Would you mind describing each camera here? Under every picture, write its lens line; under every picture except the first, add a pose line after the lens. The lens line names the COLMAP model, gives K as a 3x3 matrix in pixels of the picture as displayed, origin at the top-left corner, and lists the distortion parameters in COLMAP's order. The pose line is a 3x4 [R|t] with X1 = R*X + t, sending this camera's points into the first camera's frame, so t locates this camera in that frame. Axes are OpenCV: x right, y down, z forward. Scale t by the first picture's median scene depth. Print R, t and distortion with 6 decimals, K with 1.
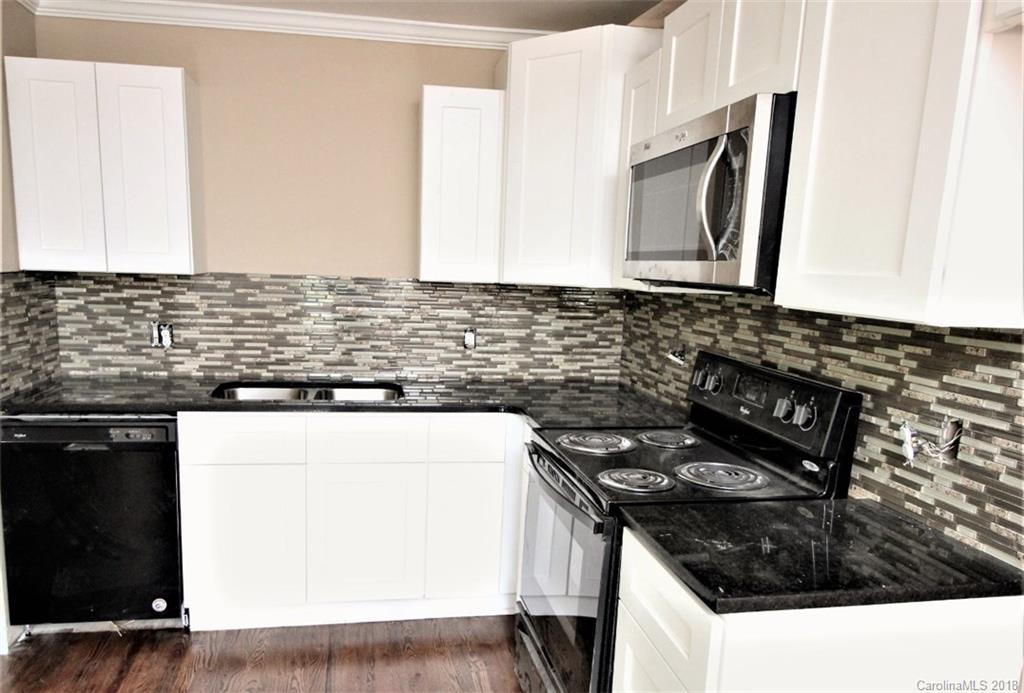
lens RADIAL K [[720.2, 0, 481.2], [0, 720.2, 398.5], [0, 0, 1]] dist [0.002832, -0.002121]
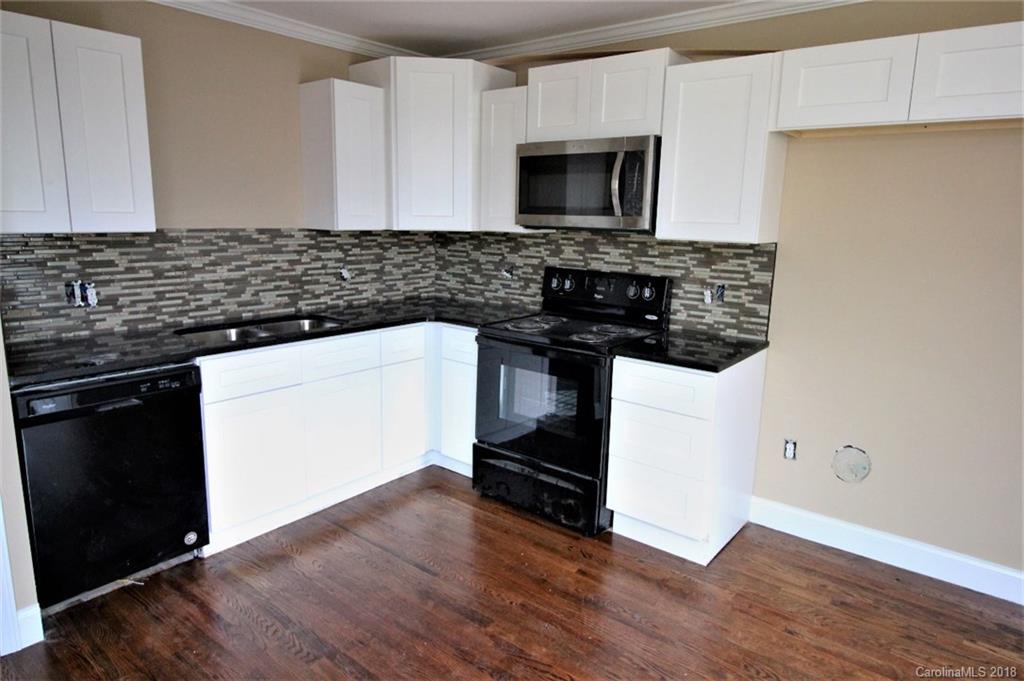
lens RADIAL K [[621.8, 0, 512.9], [0, 621.8, 330.9], [0, 0, 1]] dist [0.004713, -0.016726]
pose [[0.742925, -0.139795, 0.654614, -0.565246], [0.126895, 0.989629, 0.067324, -0.020223], [-0.657237, 0.033050, 0.752959, -0.027705]]
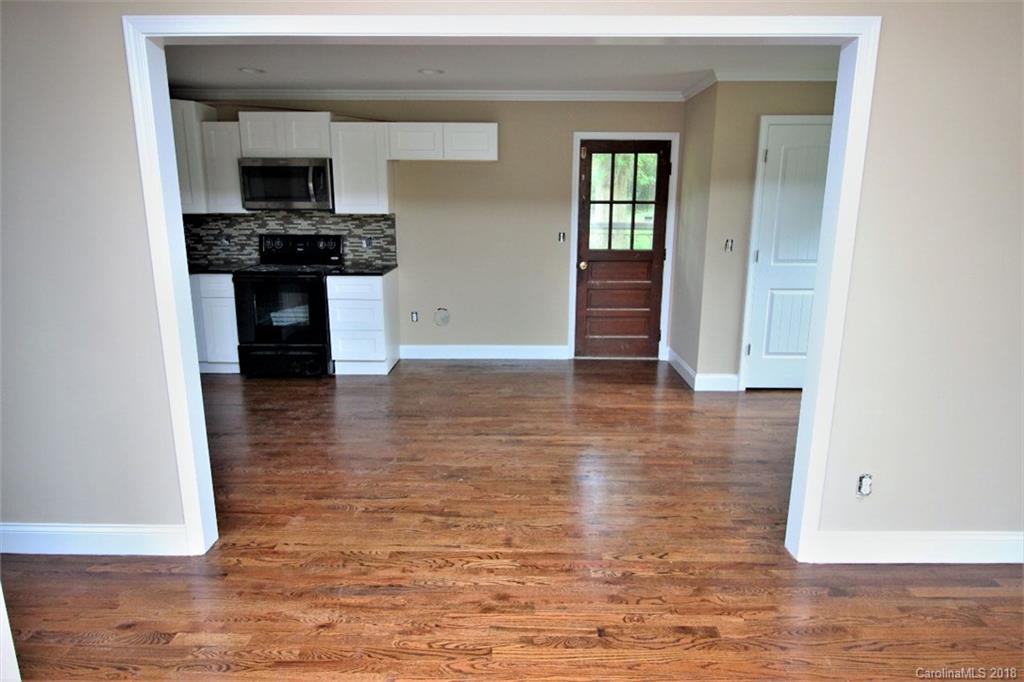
lens RADIAL K [[595.6, 0, 511.1], [0, 595.6, 332.0], [0, 0, 1]] dist [-0.003047, -0.005870]
pose [[0.175333, -0.244744, 0.953603, -1.349779], [0.184377, 0.959633, 0.212391, -0.012559], [-0.967090, 0.138584, 0.213380, -0.253217]]
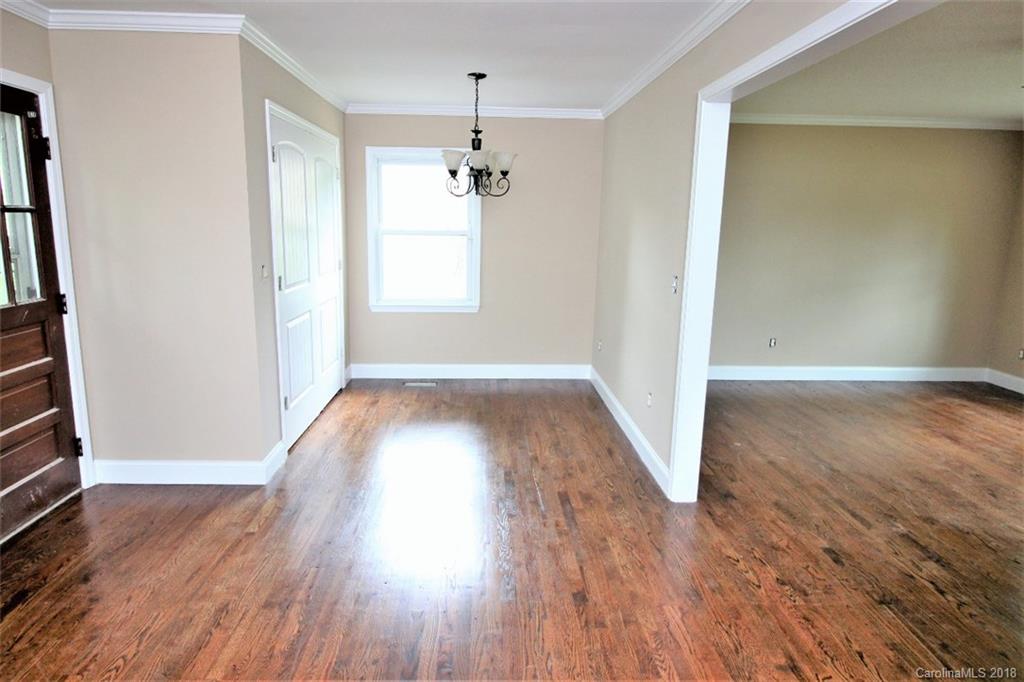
lens RADIAL K [[595.6, 0, 511.1], [0, 595.6, 332.0], [0, 0, 1]] dist [-0.003047, -0.005870]
pose [[-0.991705, -0.077436, 0.102595, -0.366300], [-0.035074, 0.930900, 0.363586, -0.109543], [-0.123661, 0.356971, -0.925894, 0.468431]]
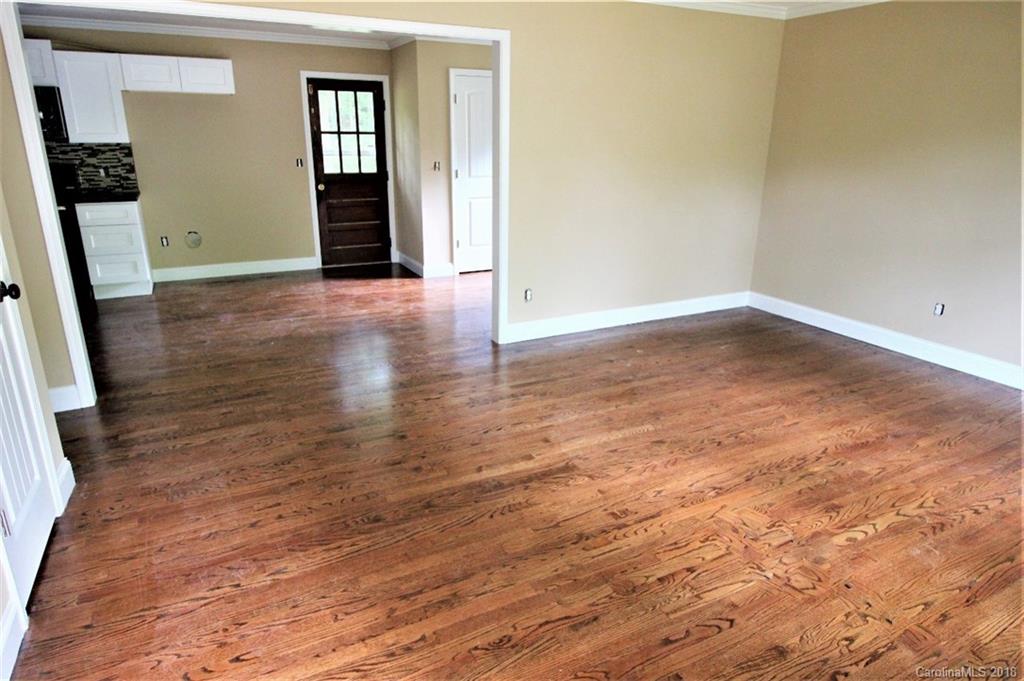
lens RADIAL K [[621.8, 0, 512.9], [0, 621.8, 330.9], [0, 0, 1]] dist [0.004713, -0.016726]
pose [[-0.304465, -0.323549, 0.895889, -1.901623], [0.154219, 0.911389, 0.381557, -0.056725], [-0.939956, 0.254334, -0.227589, -0.118933]]
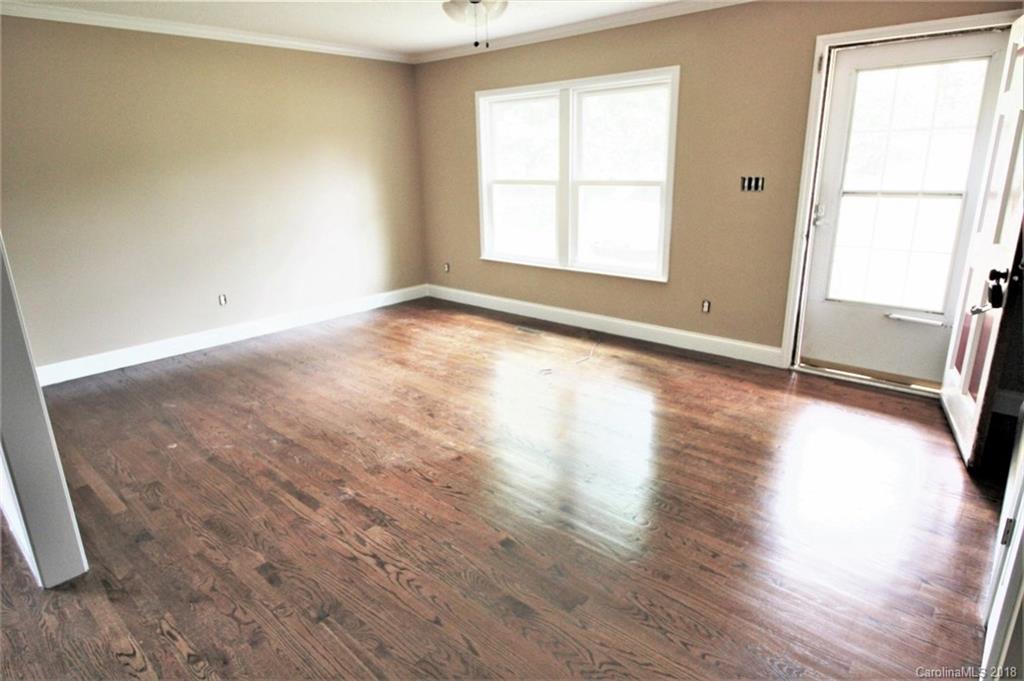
lens RADIAL K [[581.2, 0, 510.4], [0, 581.2, 329.2], [0, 0, 1]] dist [0.005516, -0.011927]
pose [[-0.776734, 0.154621, -0.610554, -0.612817], [-0.124161, 0.912783, 0.389115, -0.070850], [0.617469, 0.378046, -0.689792, 0.264385]]
